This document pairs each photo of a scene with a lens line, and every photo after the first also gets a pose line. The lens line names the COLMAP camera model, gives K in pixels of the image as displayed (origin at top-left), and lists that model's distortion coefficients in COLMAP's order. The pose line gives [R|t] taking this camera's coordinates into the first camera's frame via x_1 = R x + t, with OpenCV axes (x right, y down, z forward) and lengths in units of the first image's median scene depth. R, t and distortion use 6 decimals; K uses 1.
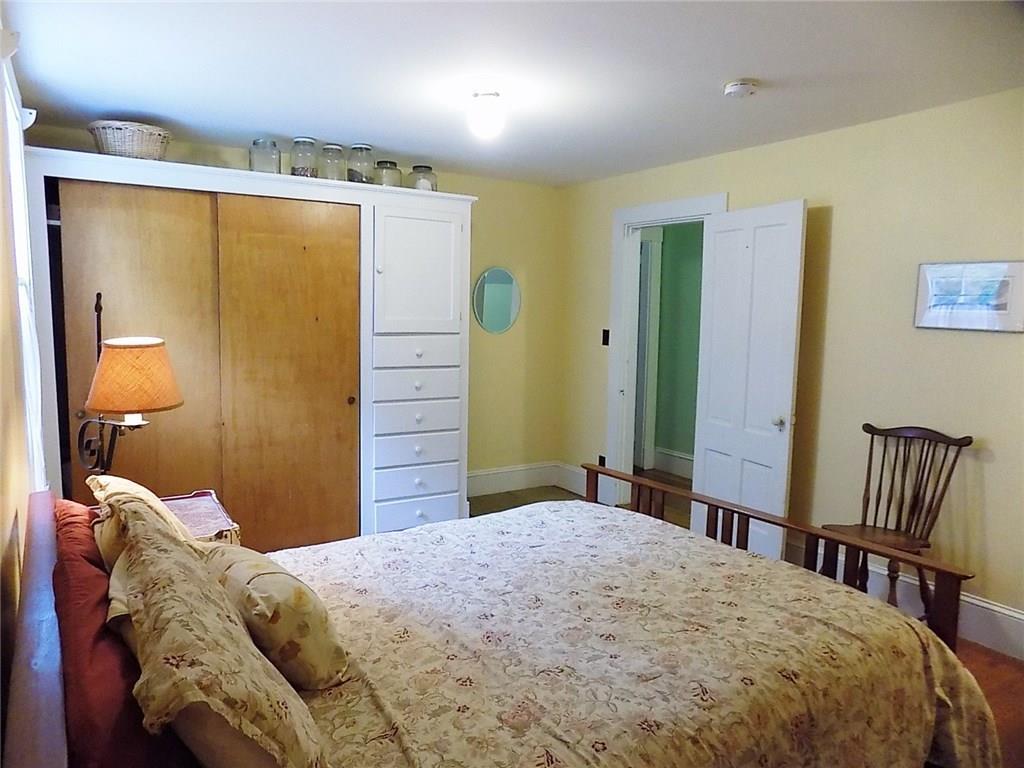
lens RADIAL K [[676.5, 0, 512.0], [0, 676.5, 384.0], [0, 0, 1]] dist [-0.099441, 0.093215]
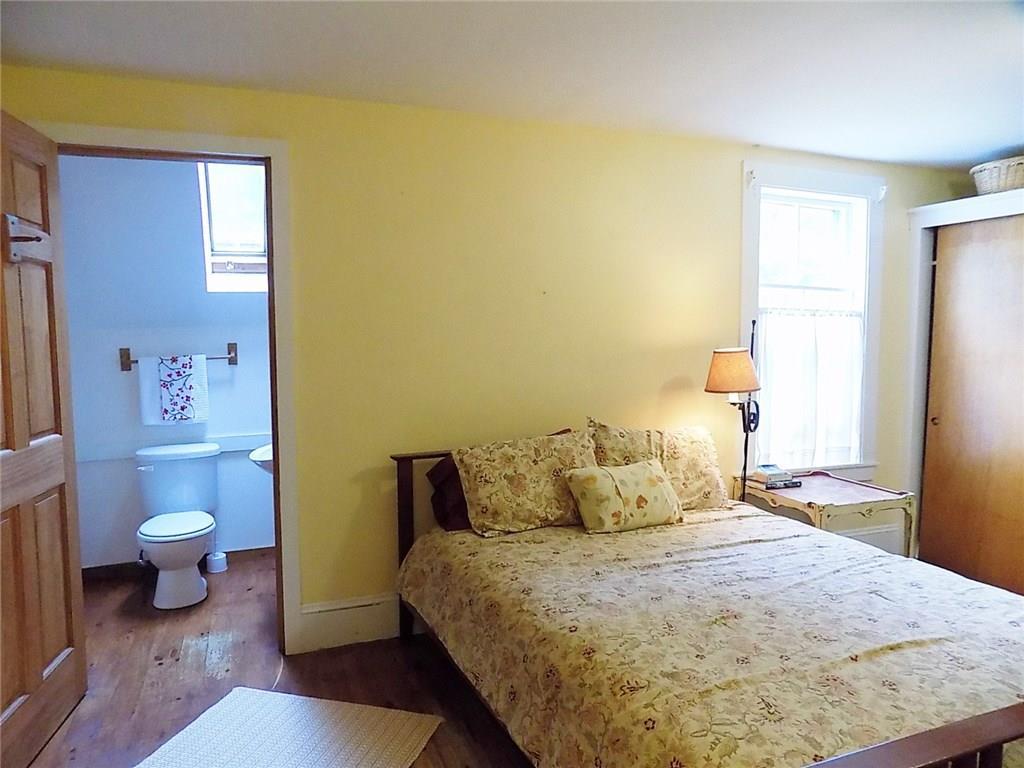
lens RADIAL K [[676.5, 0, 512.0], [0, 676.5, 384.0], [0, 0, 1]] dist [-0.099441, 0.093215]
pose [[-0.148650, 0.069853, -0.986420, 1.127030], [-0.118149, 0.989102, 0.087847, -0.061822], [0.981806, 0.129603, -0.138777, 0.732142]]
